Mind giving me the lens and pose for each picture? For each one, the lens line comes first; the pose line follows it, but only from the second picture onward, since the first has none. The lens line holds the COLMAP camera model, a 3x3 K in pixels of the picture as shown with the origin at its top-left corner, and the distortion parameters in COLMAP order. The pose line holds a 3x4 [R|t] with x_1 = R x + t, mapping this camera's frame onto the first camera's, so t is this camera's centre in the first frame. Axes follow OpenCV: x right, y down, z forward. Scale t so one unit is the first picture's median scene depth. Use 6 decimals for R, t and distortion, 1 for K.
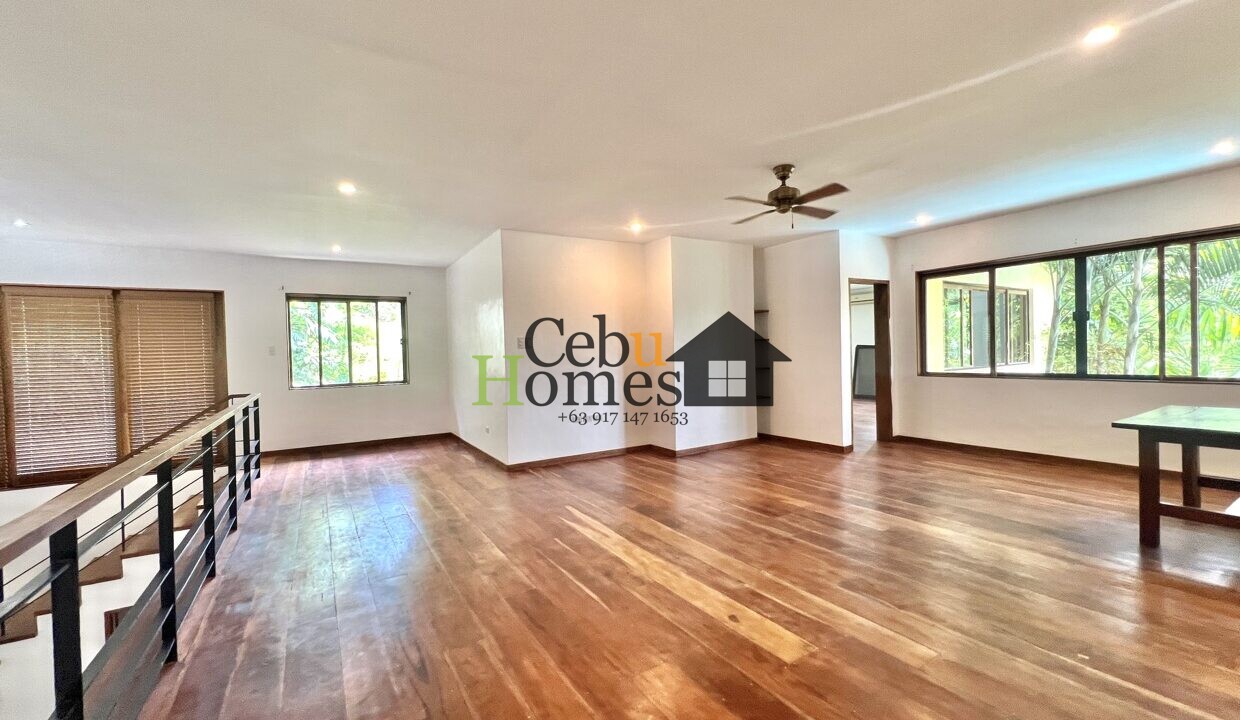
lens RADIAL K [[492.2, 0, 614.4], [0, 492.2, 355.8], [0, 0, 1]] dist [0.001751, 0.001072]
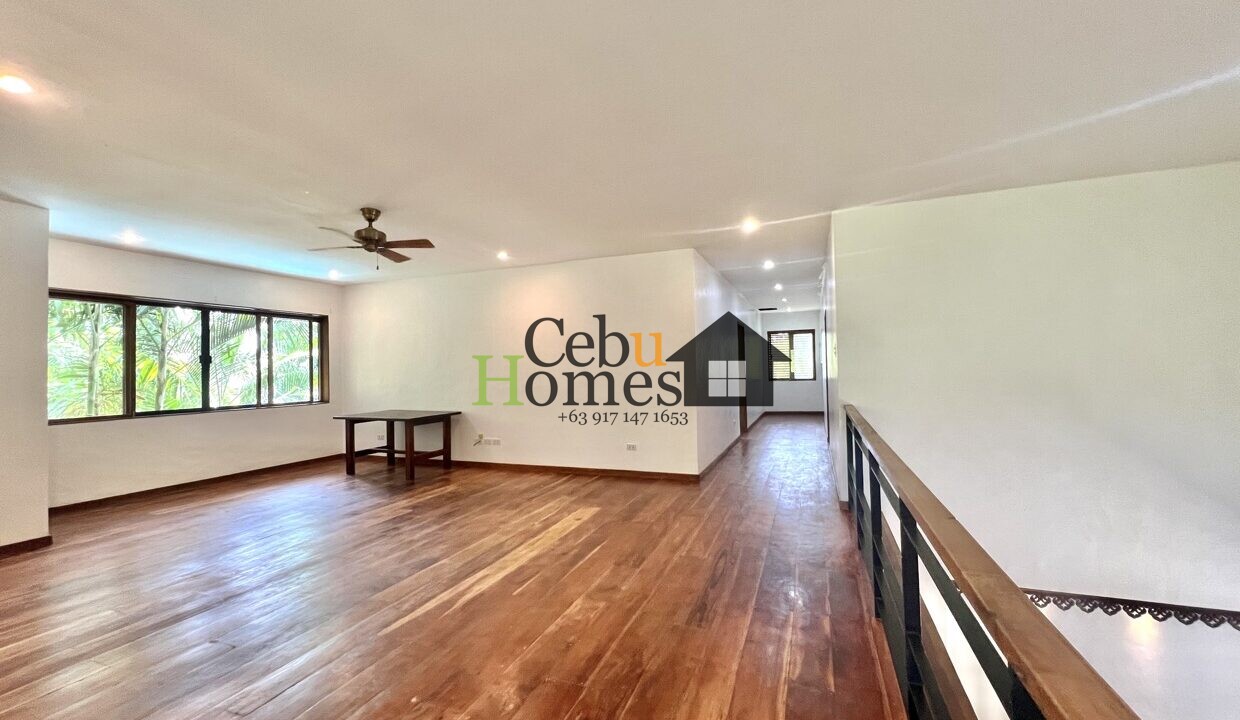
lens RADIAL K [[492.2, 0, 623.5], [0, 492.2, 358.2], [0, 0, 1]] dist [0.001751, 0.001072]
pose [[-0.601687, 0.053535, 0.796936, -0.986053], [0.045185, 0.998435, -0.032957, 0.003907], [-0.797453, 0.016180, -0.603164, 1.436179]]
